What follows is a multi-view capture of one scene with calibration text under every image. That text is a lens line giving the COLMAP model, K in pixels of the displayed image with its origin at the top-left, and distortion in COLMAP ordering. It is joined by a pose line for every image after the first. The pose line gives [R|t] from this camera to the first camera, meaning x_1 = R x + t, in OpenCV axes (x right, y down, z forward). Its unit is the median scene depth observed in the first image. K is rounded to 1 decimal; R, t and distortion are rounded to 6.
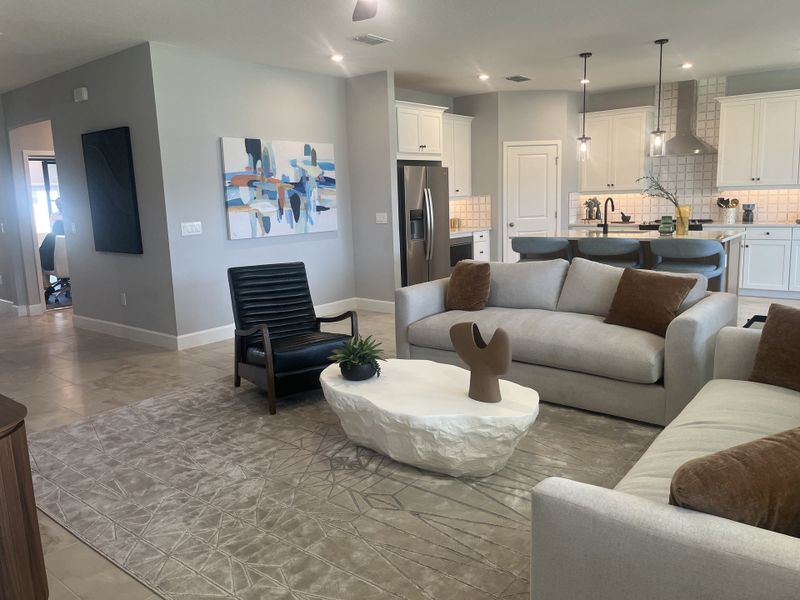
lens RADIAL K [[606.1, 0, 404.2], [0, 606.1, 299.4], [0, 0, 1]] dist [0.008419, -0.000472]
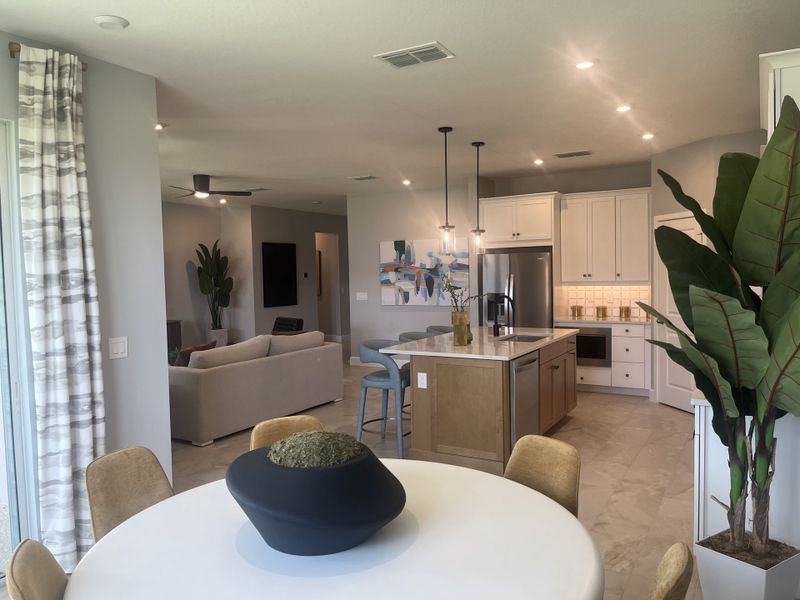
lens RADIAL K [[606.1, 0, 404.2], [0, 606.1, 299.4], [0, 0, 1]] dist [0.008419, -0.000472]
pose [[0.110931, 0.081246, -0.990502, 1.208407], [-0.143643, 0.987498, 0.064912, -0.209950], [0.983393, 0.135078, 0.121215, 0.810089]]
